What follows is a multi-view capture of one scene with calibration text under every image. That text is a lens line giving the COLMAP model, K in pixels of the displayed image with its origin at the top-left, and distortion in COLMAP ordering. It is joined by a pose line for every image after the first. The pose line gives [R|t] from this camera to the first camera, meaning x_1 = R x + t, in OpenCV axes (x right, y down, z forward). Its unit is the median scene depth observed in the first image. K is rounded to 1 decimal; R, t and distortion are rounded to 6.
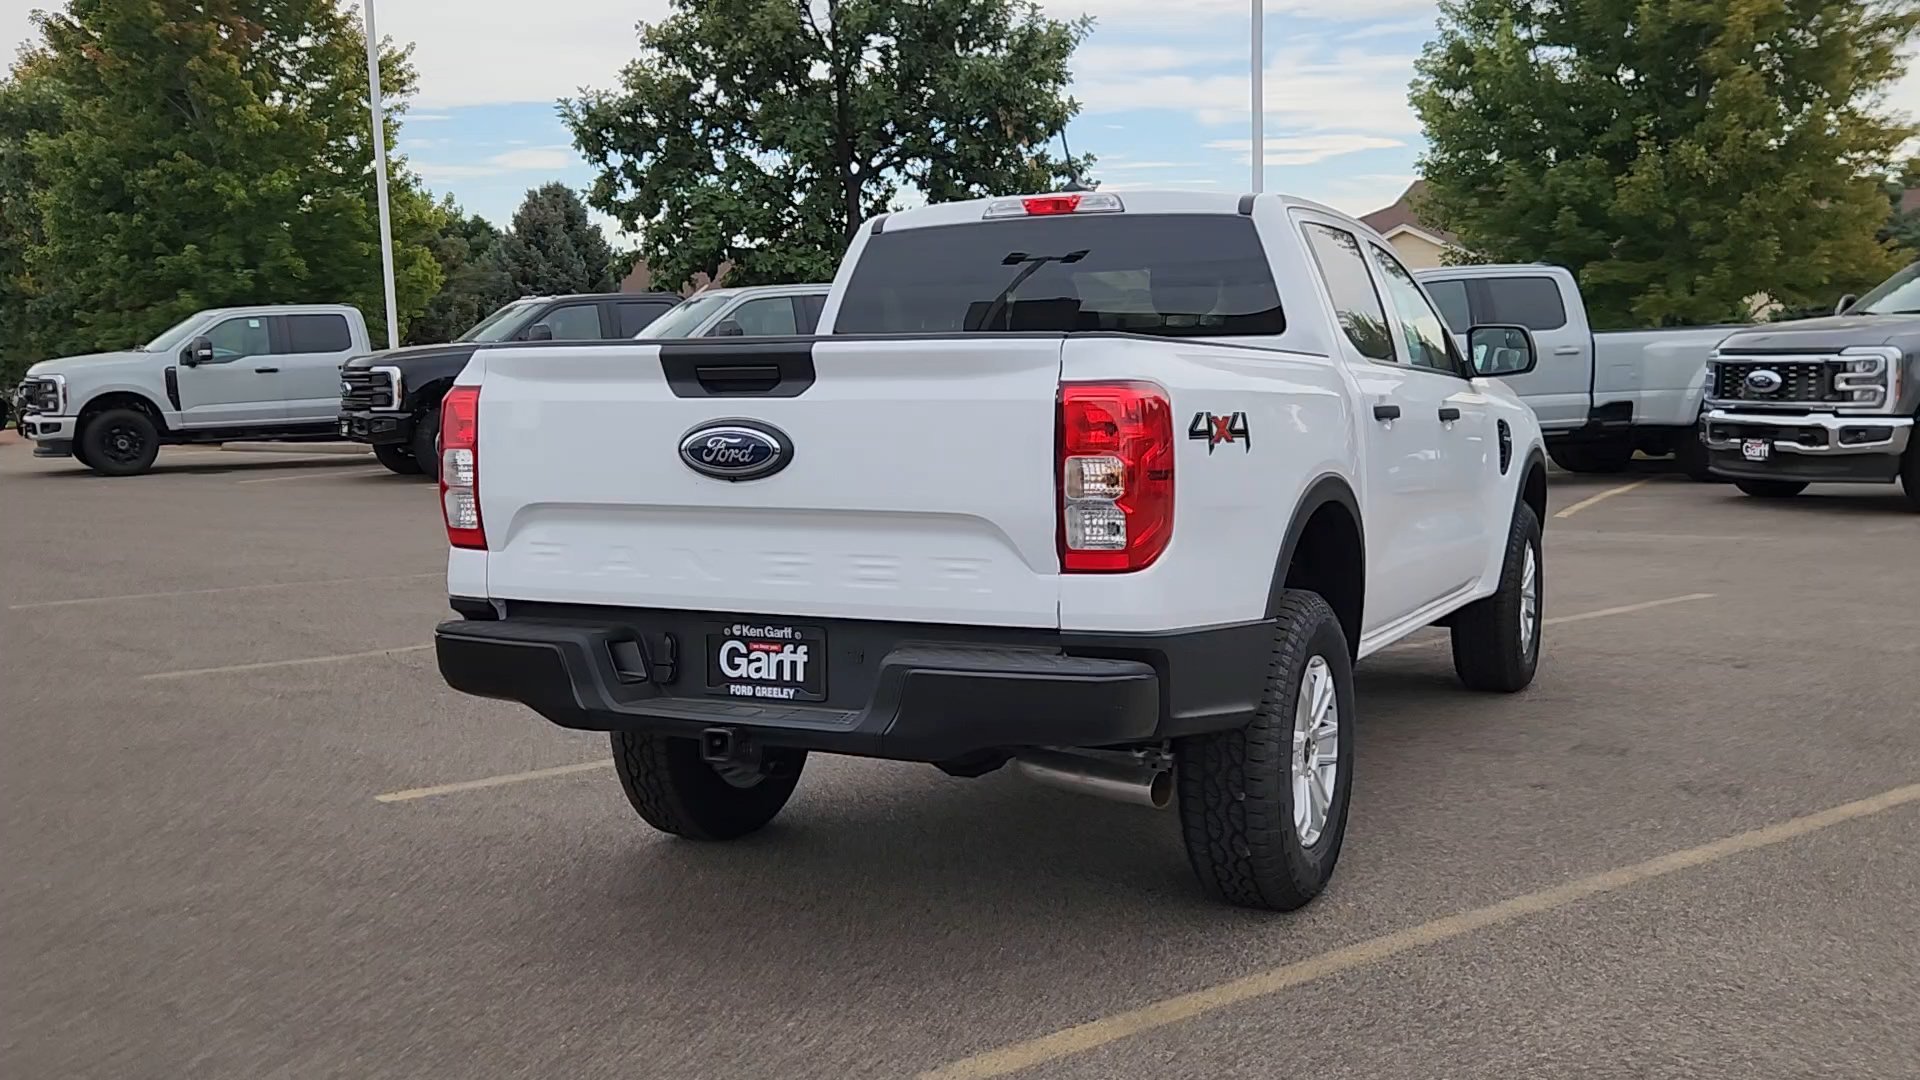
lens RADIAL K [[1857.0, 0, 952.6], [0, 1857.0, 542.2], [0, 0, 1]] dist [0.028848, 0.000000]
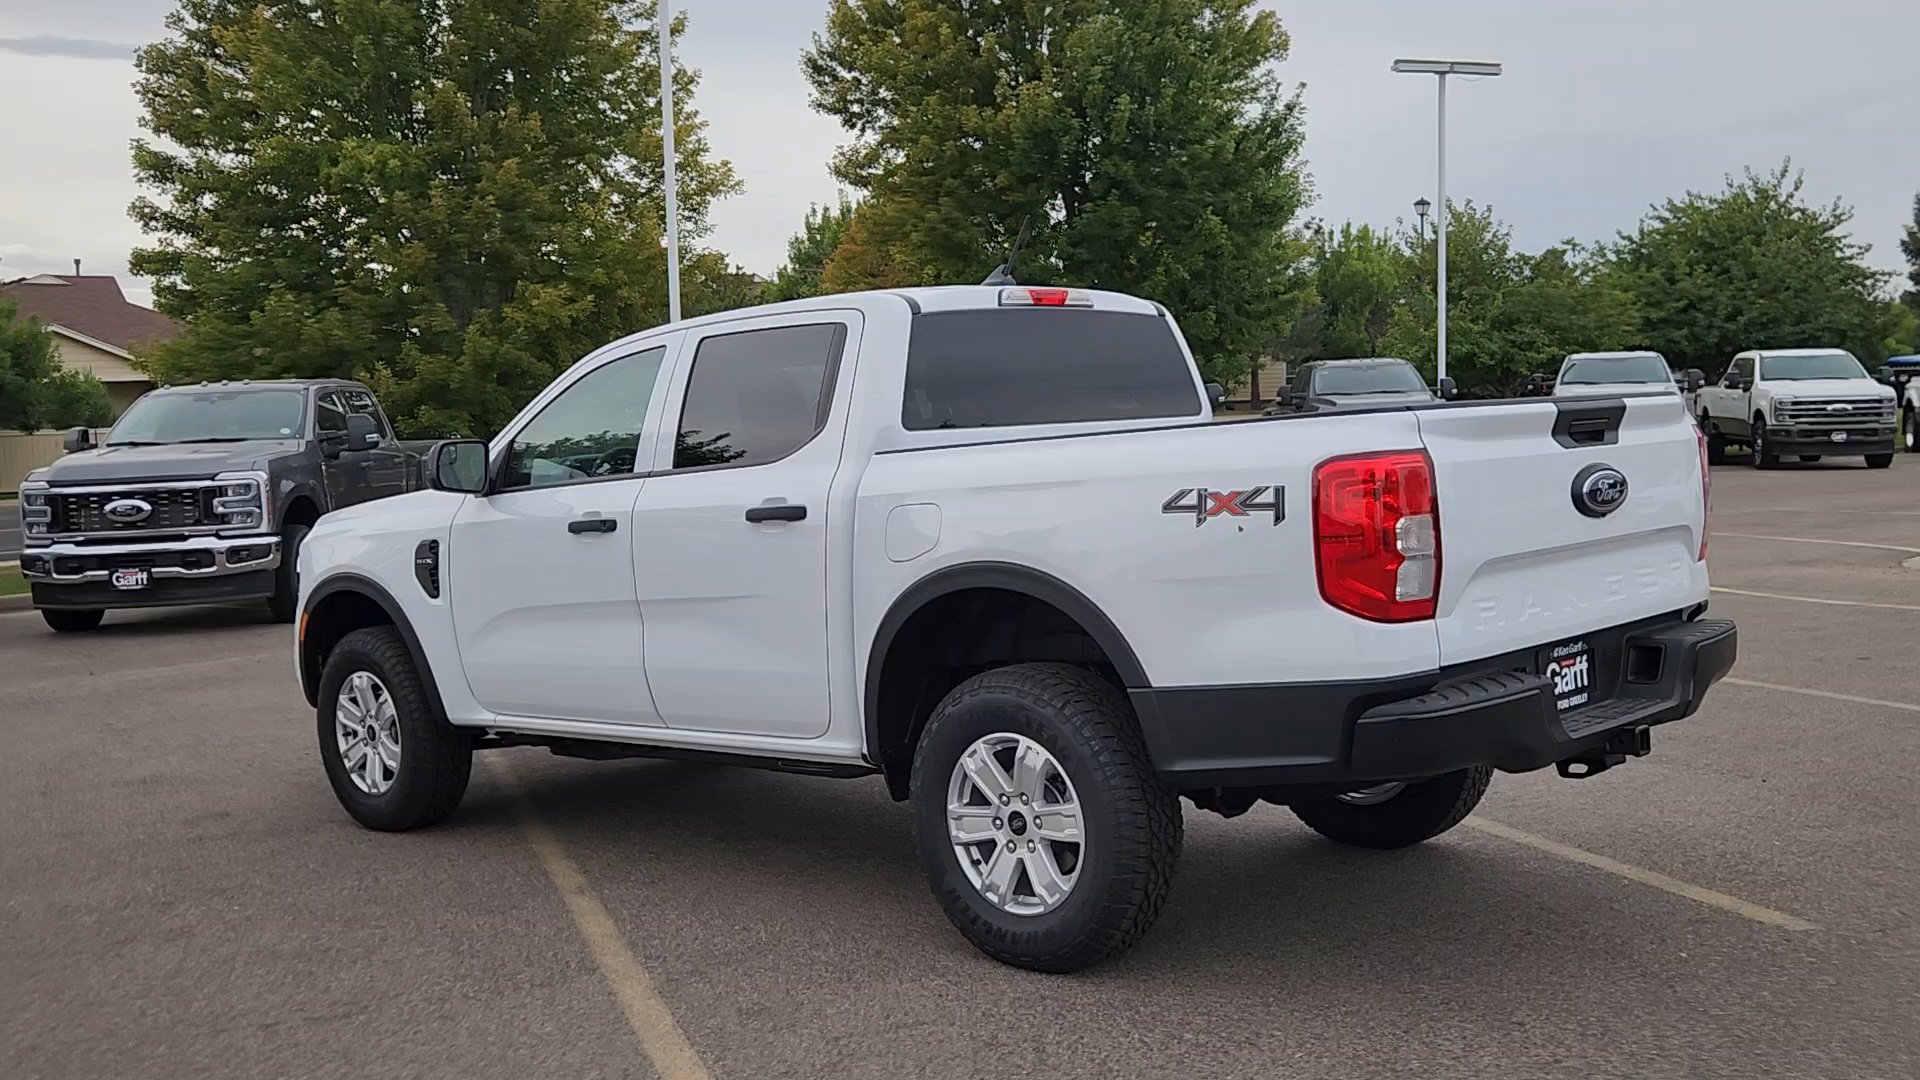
lens RADIAL K [[1856.8, 0, 944.1], [0, 1856.8, 542.6], [0, 0, 1]] dist [0.027037, 0.000000]
pose [[0.316132, -0.060529, 0.946782, -0.930334], [0.138712, 0.990187, 0.016988, -0.064605], [-0.938520, 0.125959, 0.321425, 0.691125]]
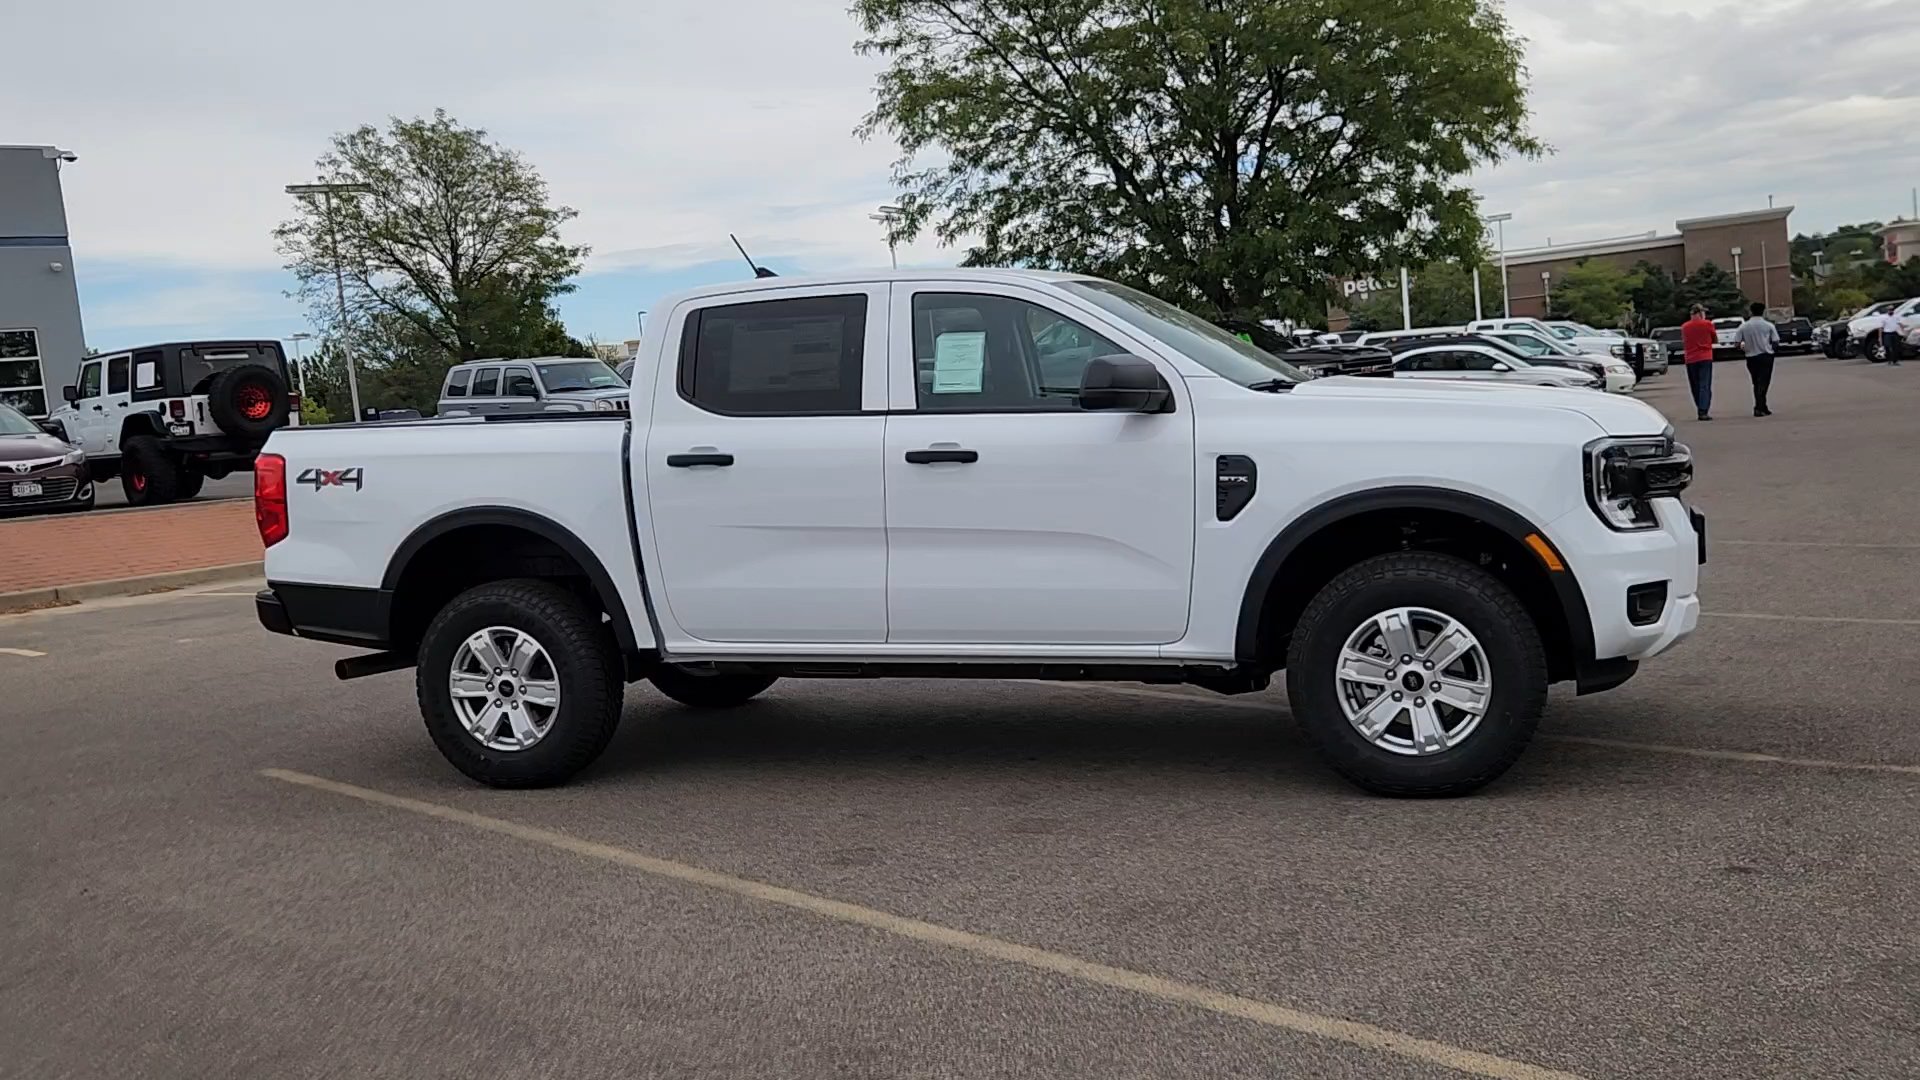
lens RADIAL K [[1857.0, 0, 945.7], [0, 1857.0, 551.4], [0, 0, 1]] dist [0.028848, 0.000000]
pose [[0.116703, 0.093679, -0.988739, 1.385732], [-0.029287, 0.995433, 0.090856, -0.118246], [0.992735, 0.018354, 0.118914, 0.948204]]
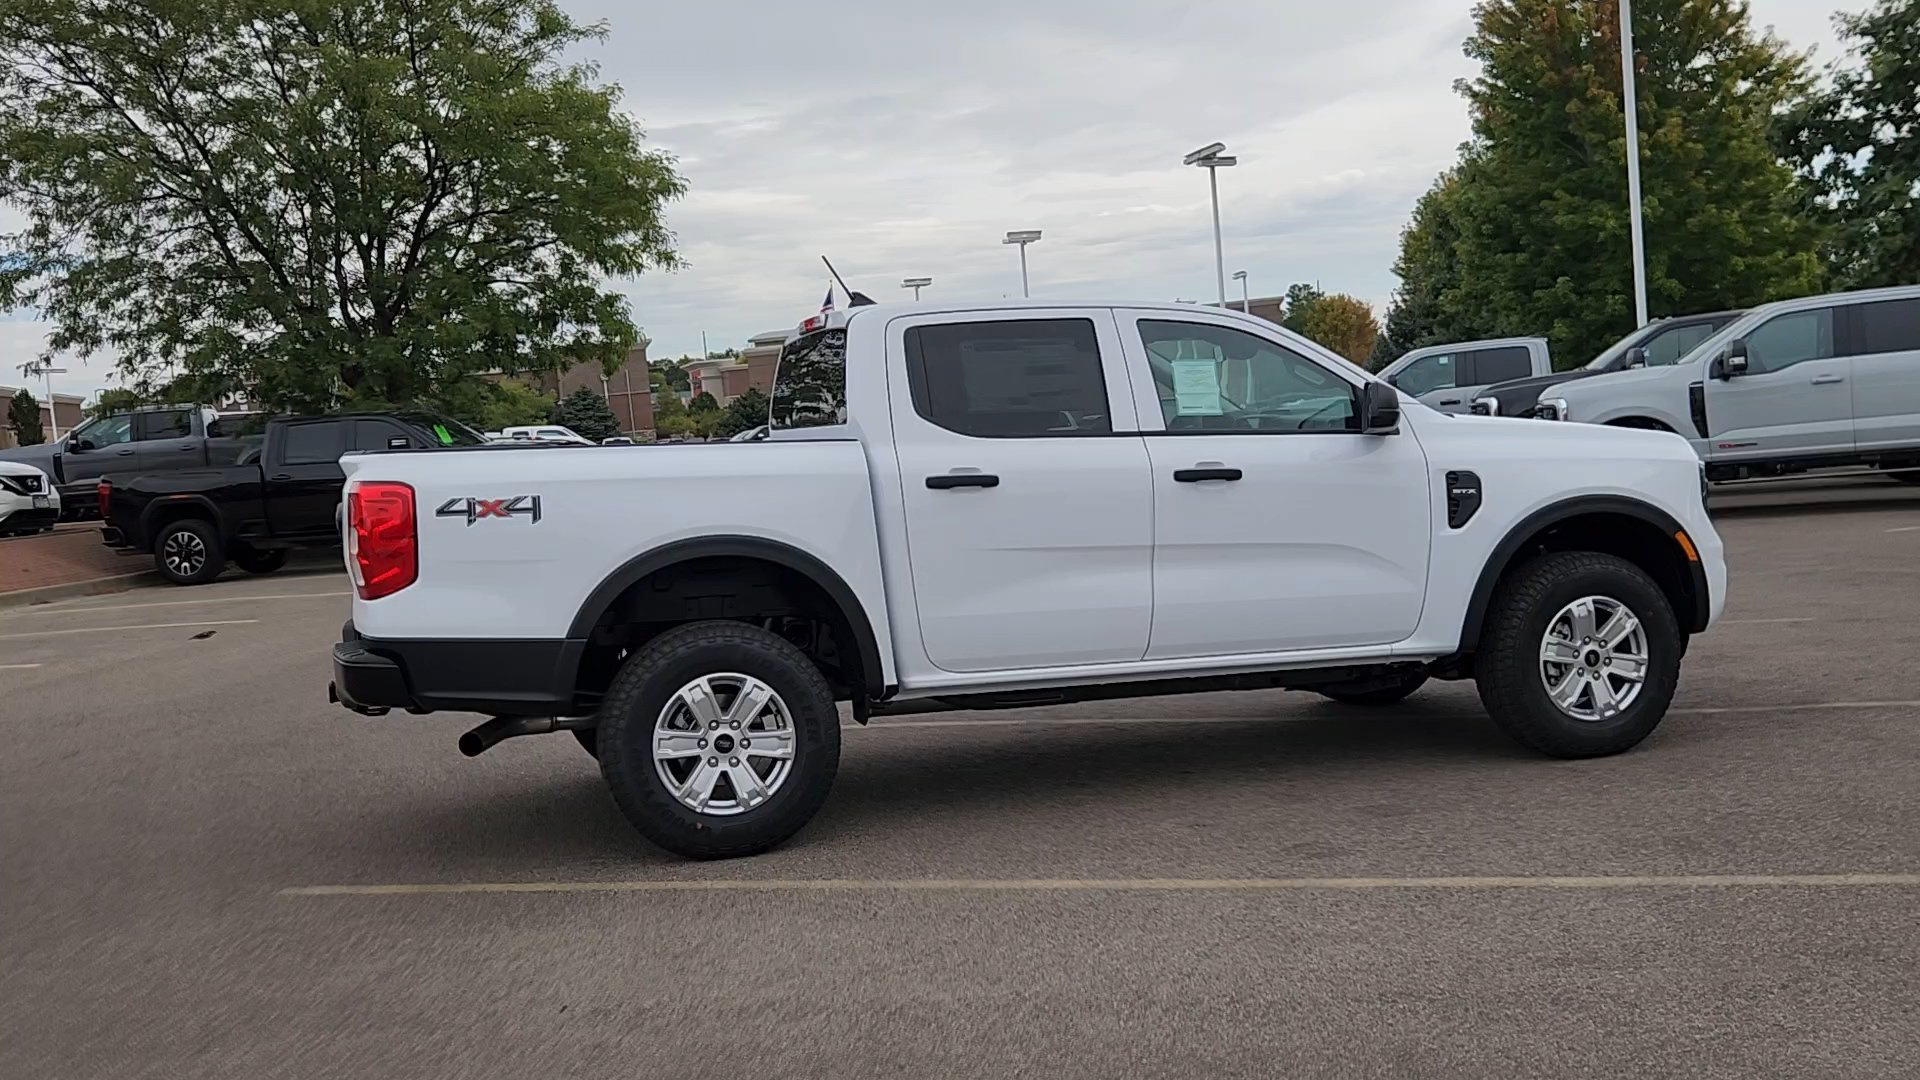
lens RADIAL K [[1857.0, 0, 946.0], [0, 1857.0, 541.8], [0, 0, 1]] dist [0.028848, 0.000000]
pose [[0.667222, 0.019544, -0.744602, 1.037273], [-0.023403, 0.999712, 0.005268, -0.034698], [0.744491, 0.013911, 0.667488, 0.185789]]
